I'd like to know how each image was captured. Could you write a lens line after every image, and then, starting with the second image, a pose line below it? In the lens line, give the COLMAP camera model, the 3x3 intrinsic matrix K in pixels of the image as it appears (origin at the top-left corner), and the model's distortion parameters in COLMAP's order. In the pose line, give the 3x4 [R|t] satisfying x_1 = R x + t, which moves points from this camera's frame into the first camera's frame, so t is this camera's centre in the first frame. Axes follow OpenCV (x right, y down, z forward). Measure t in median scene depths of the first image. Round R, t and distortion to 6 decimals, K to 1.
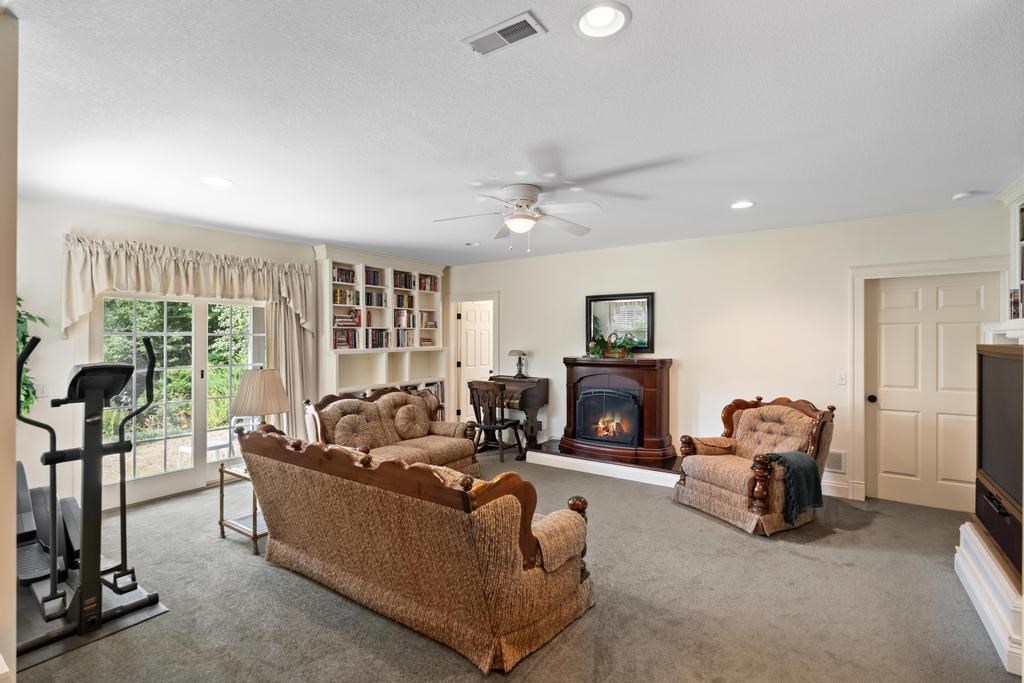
lens RADIAL K [[475.8, 0, 517.8], [0, 475.8, 338.5], [0, 0, 1]] dist [-0.002408, 0.000731]
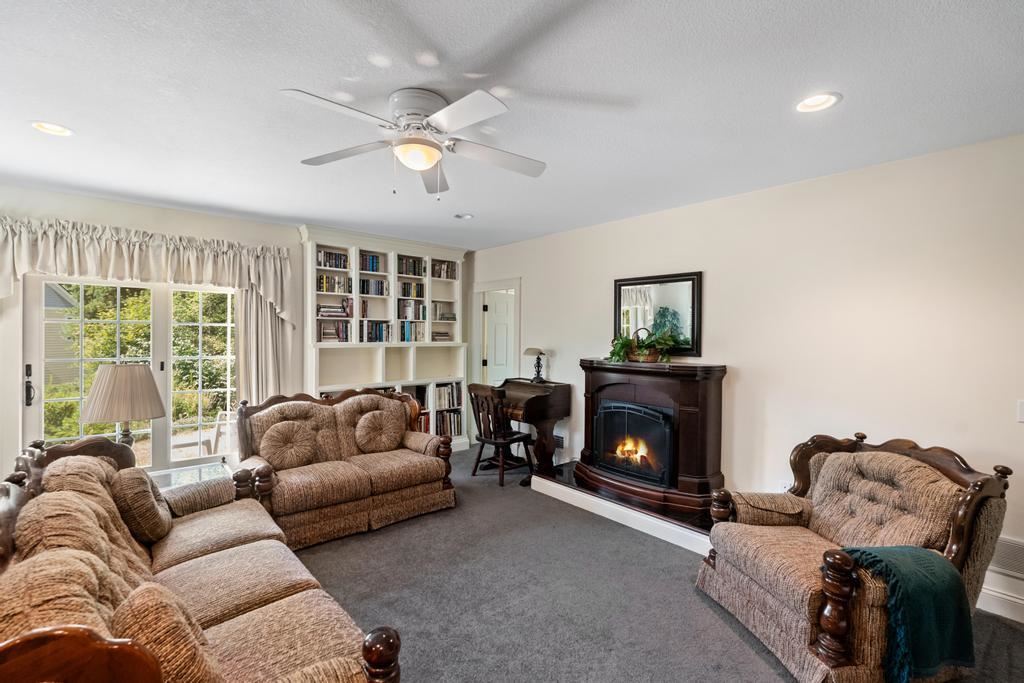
lens RADIAL K [[461.2, 0, 505.4], [0, 461.2, 337.2], [0, 0, 1]] dist [-0.001487, -0.001005]
pose [[0.967038, 0.017492, -0.254031, 0.190327], [-0.016416, 0.999845, 0.006356, 0.001863], [0.254103, -0.001976, 0.967175, 0.275096]]
